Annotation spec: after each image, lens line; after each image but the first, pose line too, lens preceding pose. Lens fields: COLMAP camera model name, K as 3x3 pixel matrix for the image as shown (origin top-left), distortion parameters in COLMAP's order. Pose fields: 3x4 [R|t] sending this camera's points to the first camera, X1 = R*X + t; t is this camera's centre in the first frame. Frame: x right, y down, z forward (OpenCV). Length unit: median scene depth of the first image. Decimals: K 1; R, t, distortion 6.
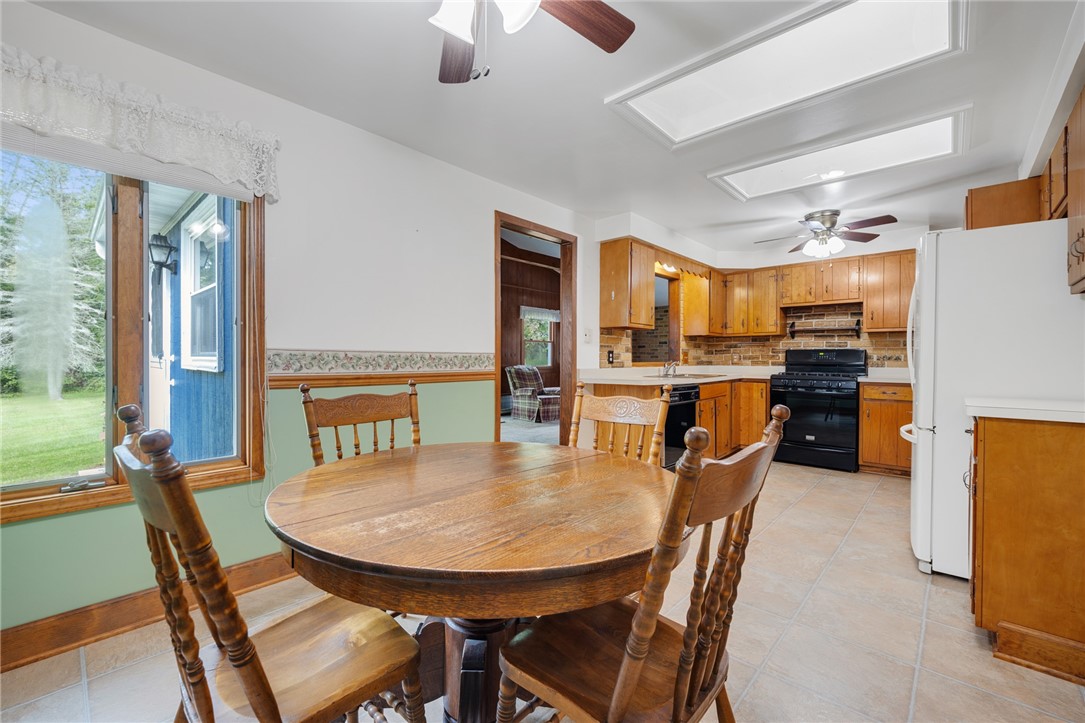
lens RADIAL K [[452.0, 0, 541.9], [0, 452.0, 364.4], [0, 0, 1]] dist [-0.000450, -0.000779]
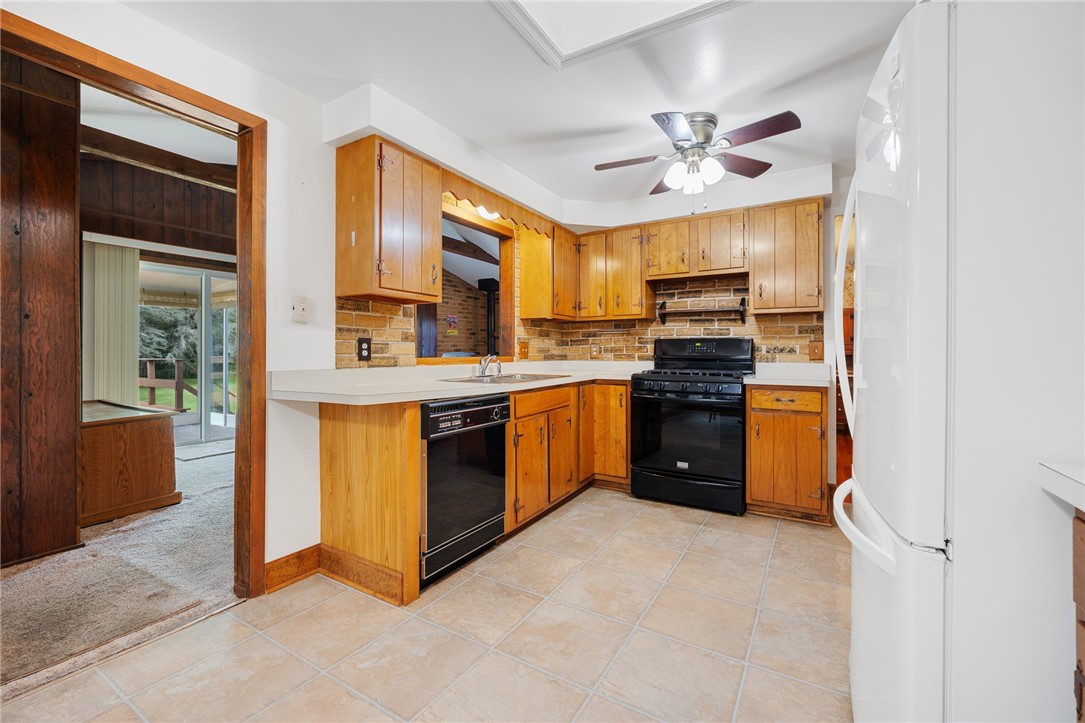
lens RADIAL K [[452.0, 0, 542.4], [0, 452.0, 354.2], [0, 0, 1]] dist [-0.000450, -0.000779]
pose [[0.980031, -0.004063, 0.198802, 0.236836], [0.005731, 0.999953, -0.007814, -0.003451], [-0.198761, 0.008797, 0.980008, 0.349197]]
